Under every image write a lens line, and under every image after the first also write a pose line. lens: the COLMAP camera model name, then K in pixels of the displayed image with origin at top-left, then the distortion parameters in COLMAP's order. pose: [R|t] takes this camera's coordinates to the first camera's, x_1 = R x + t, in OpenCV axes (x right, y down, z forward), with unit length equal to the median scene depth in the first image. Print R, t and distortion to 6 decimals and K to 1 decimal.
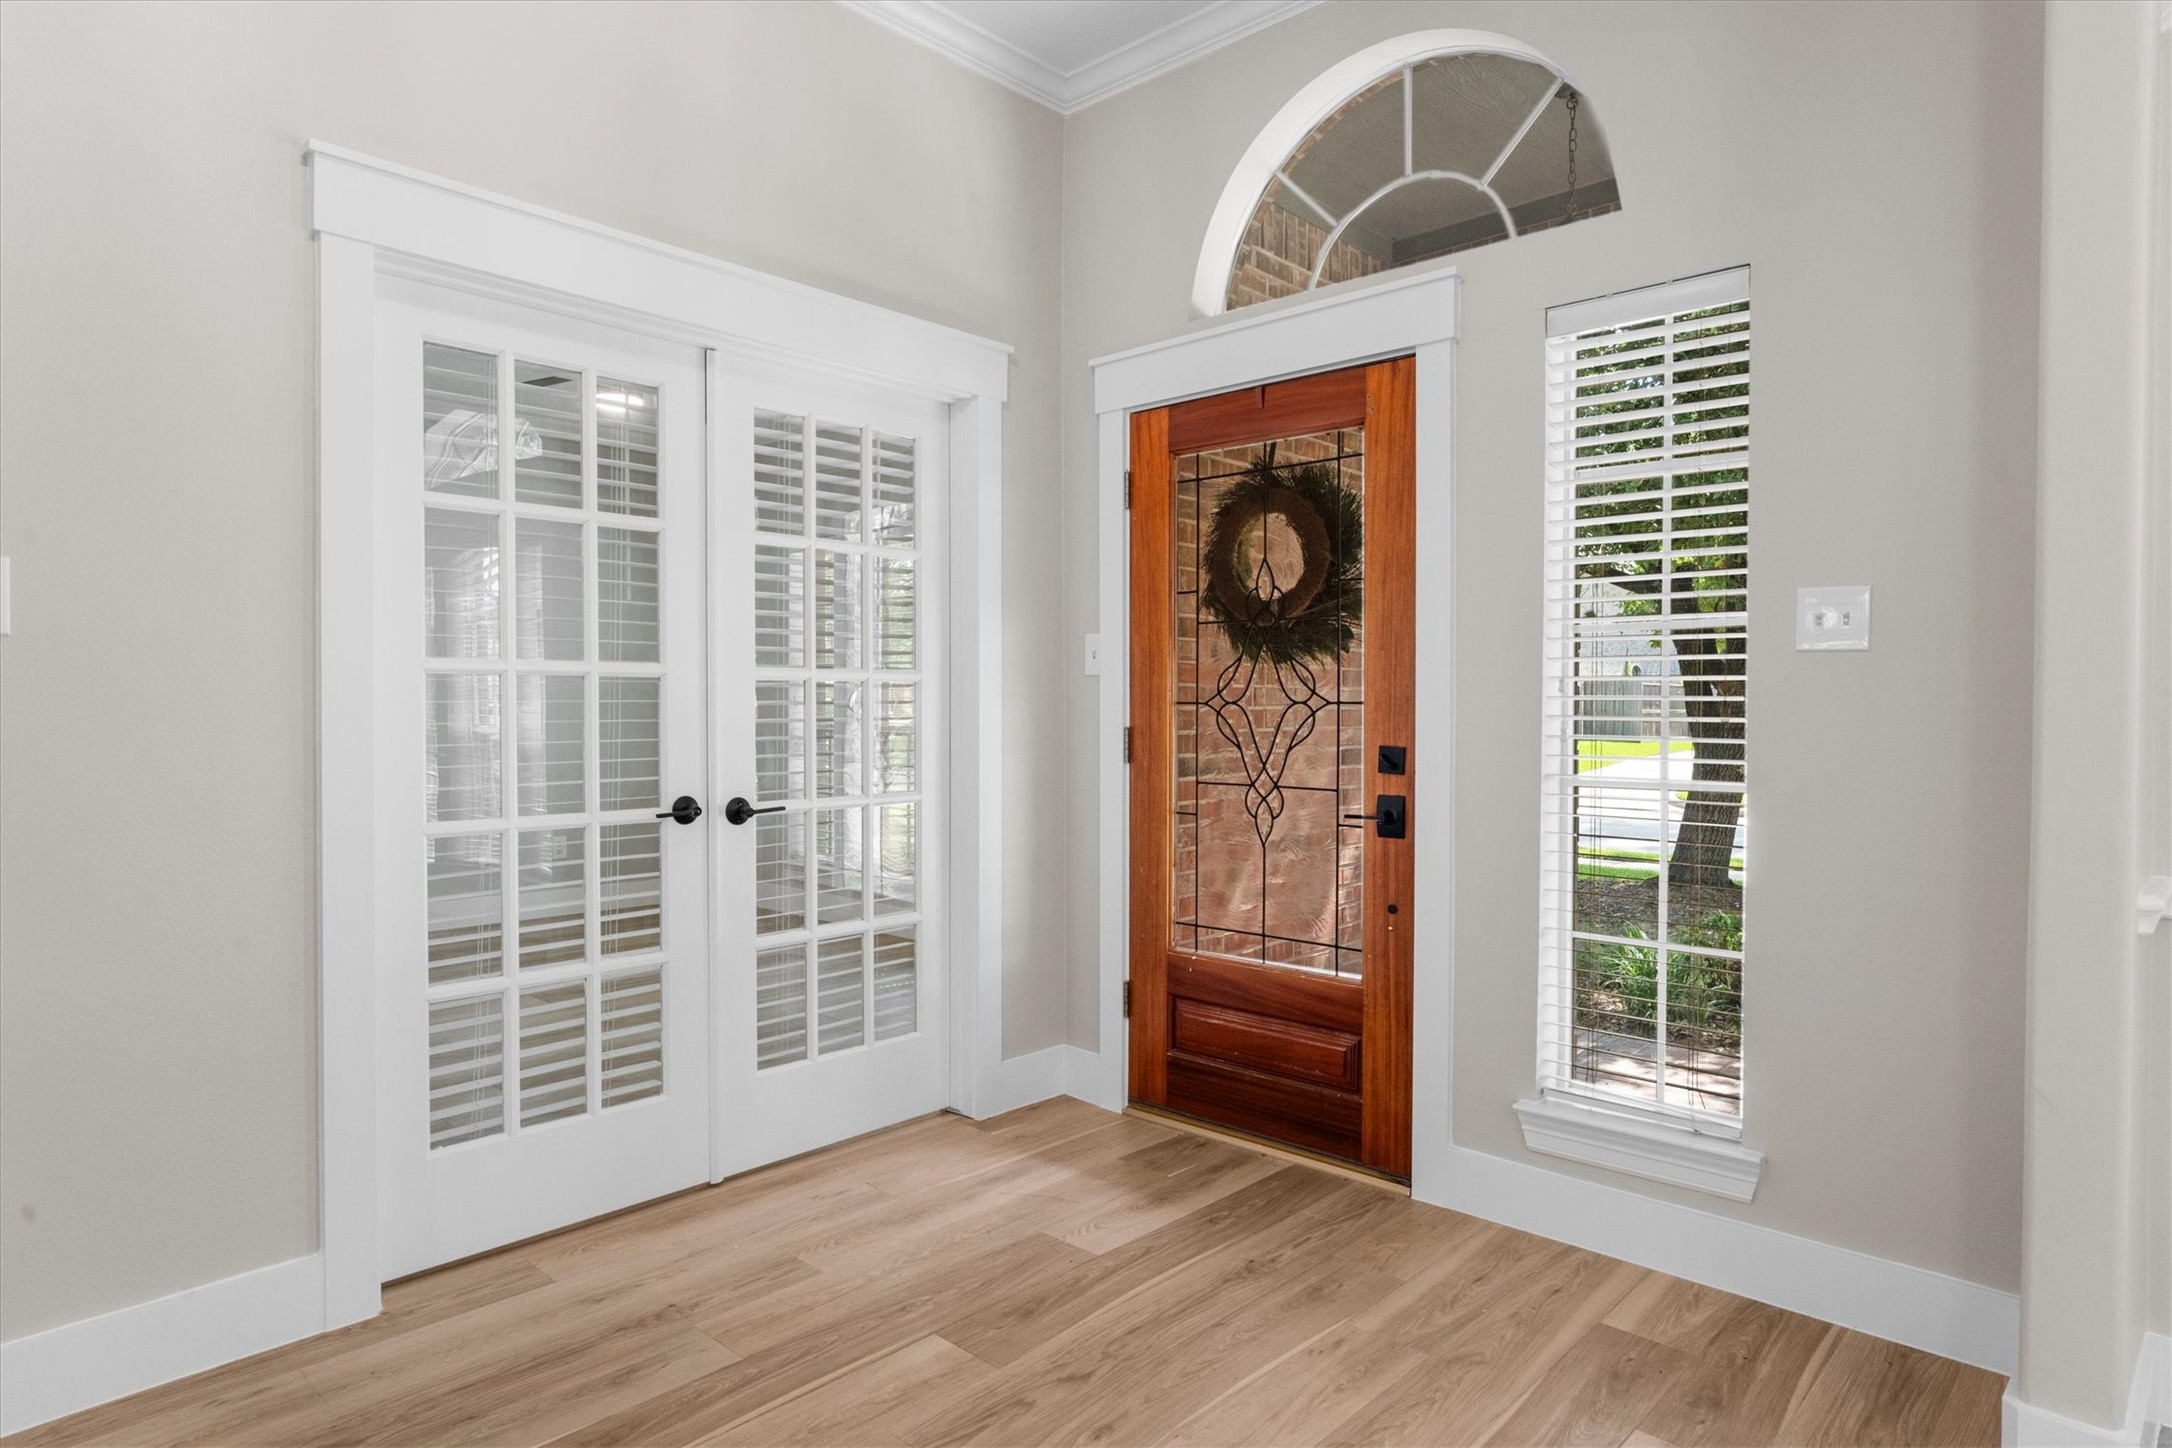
lens RADIAL K [[1221.5, 0, 1100.6], [0, 1221.5, 727.5], [0, 0, 1]] dist [-0.006027, 0.000621]
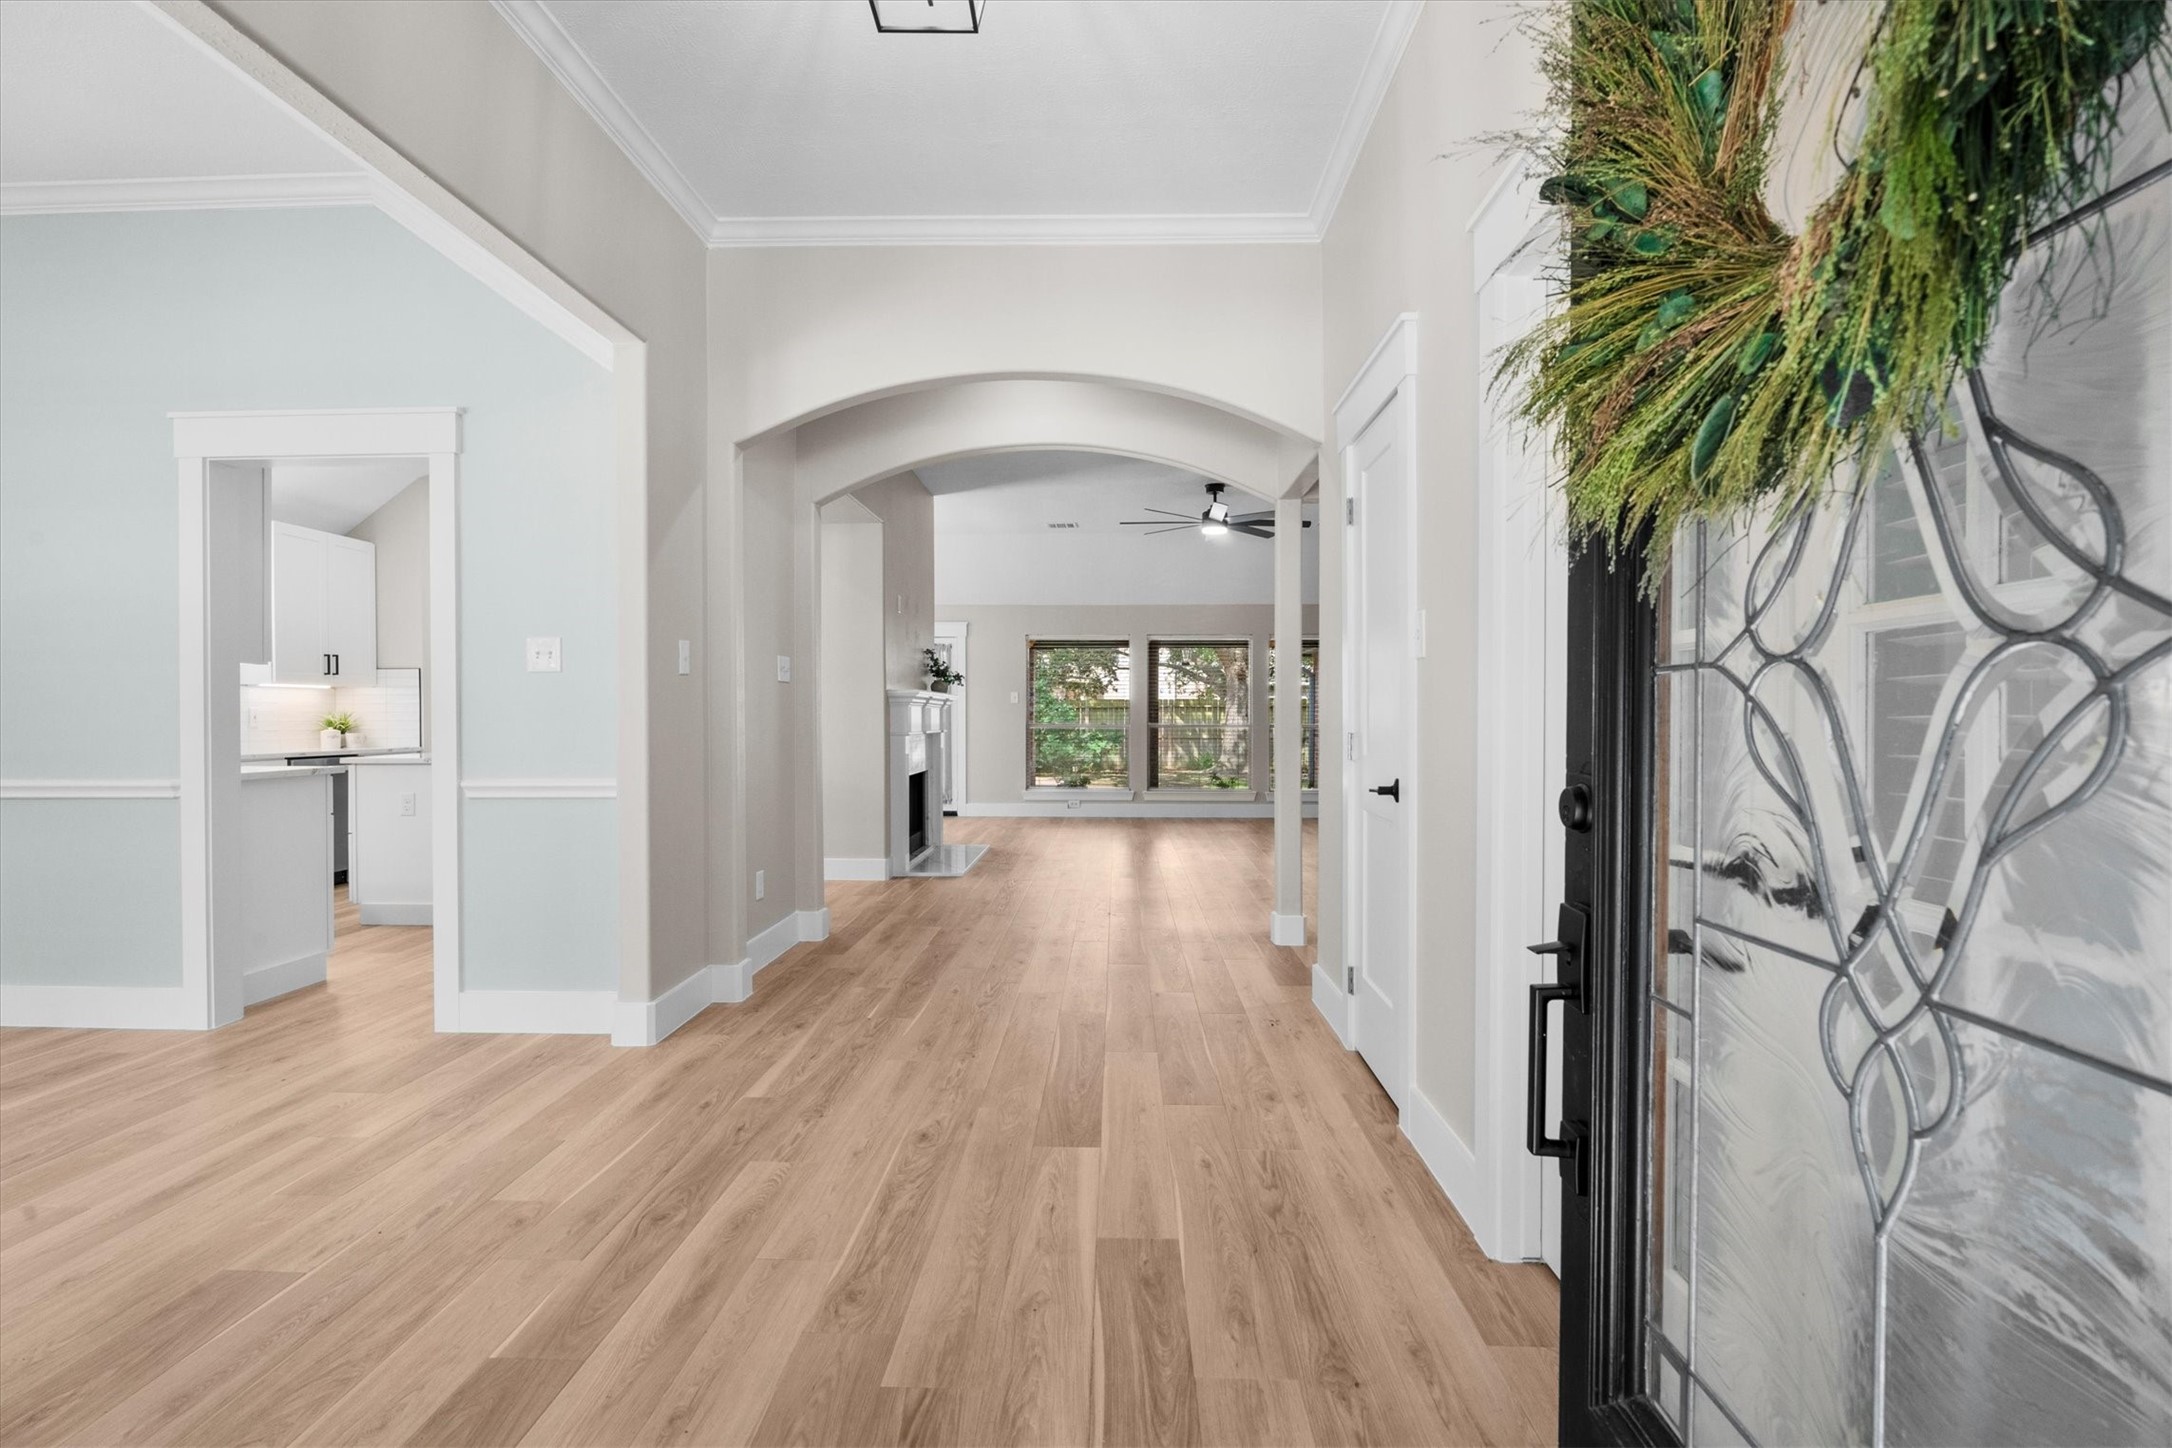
lens RADIAL K [[1002.1, 0, 1096.2], [0, 1002.1, 724.2], [0, 0, 1]] dist [-0.015781, -0.001346]
pose [[-0.750001, 0.001068, -0.661436, 0.198065], [-0.017191, 0.999629, 0.021107, -0.006000], [0.661213, 0.027201, -0.749705, 1.079316]]
